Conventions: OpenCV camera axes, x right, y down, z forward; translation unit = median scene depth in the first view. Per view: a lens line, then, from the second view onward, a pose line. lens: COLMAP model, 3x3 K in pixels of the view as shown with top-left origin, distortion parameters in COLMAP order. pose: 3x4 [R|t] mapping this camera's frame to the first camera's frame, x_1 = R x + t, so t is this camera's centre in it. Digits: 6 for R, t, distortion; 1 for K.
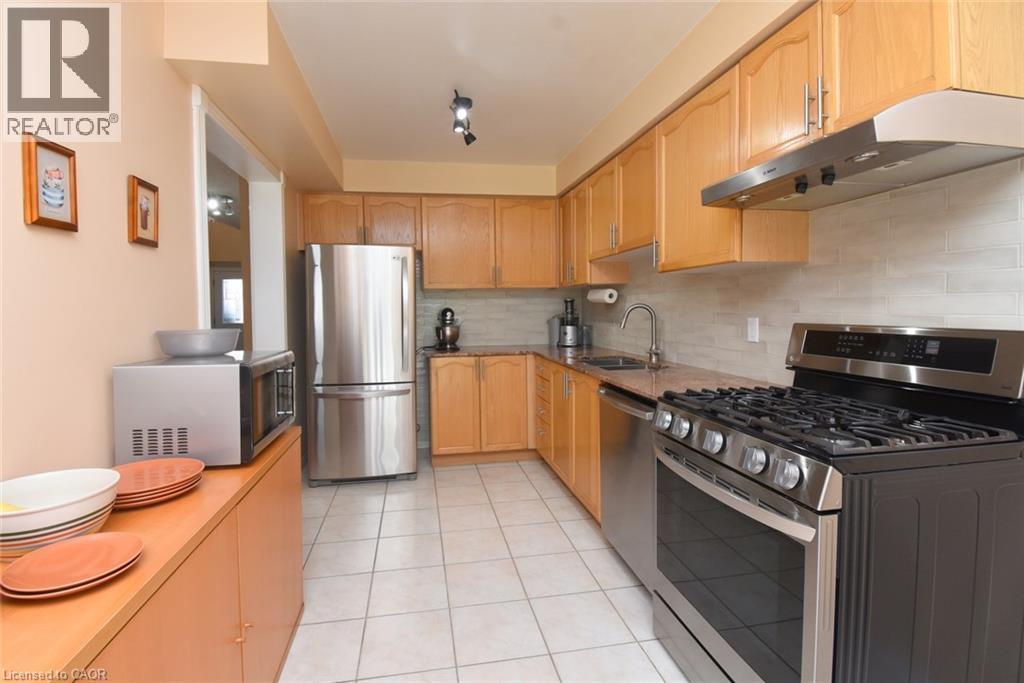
lens RADIAL K [[513.3, 0, 506.9], [0, 513.3, 311.7], [0, 0, 1]] dist [0.005092, -0.018439]
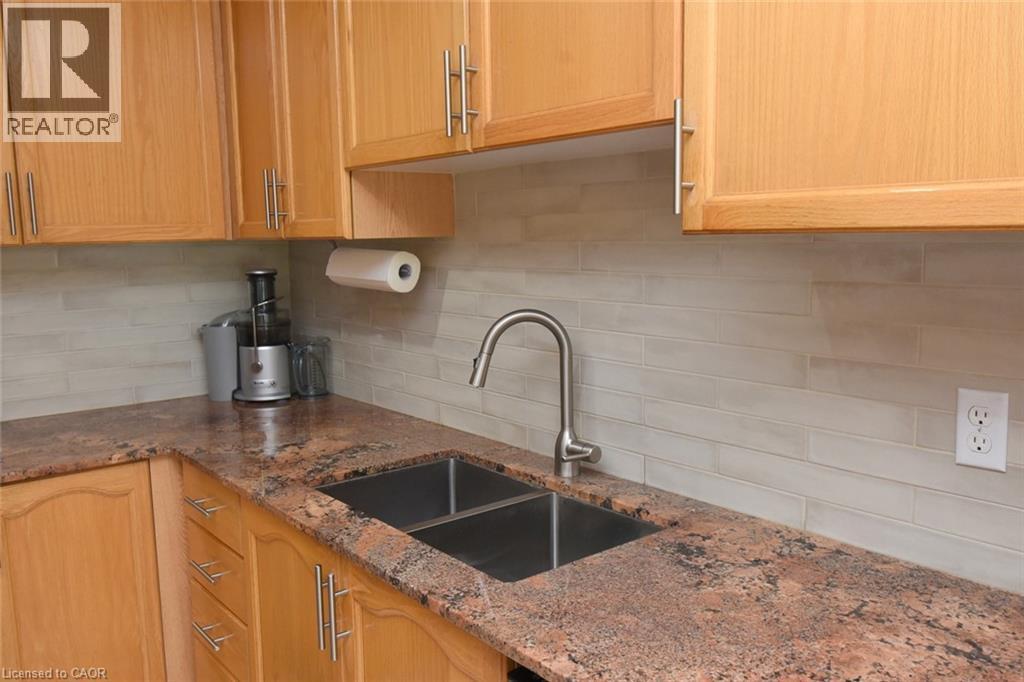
lens RADIAL K [[911.9, 0, 512.0], [0, 911.9, 341.0], [0, 0, 1]] dist [0.005469, -0.000882]
pose [[0.895981, -0.064140, 0.439437, -0.003953], [0.014841, 0.993287, 0.114720, -0.050550], [-0.443845, -0.096265, 0.890918, 0.393662]]
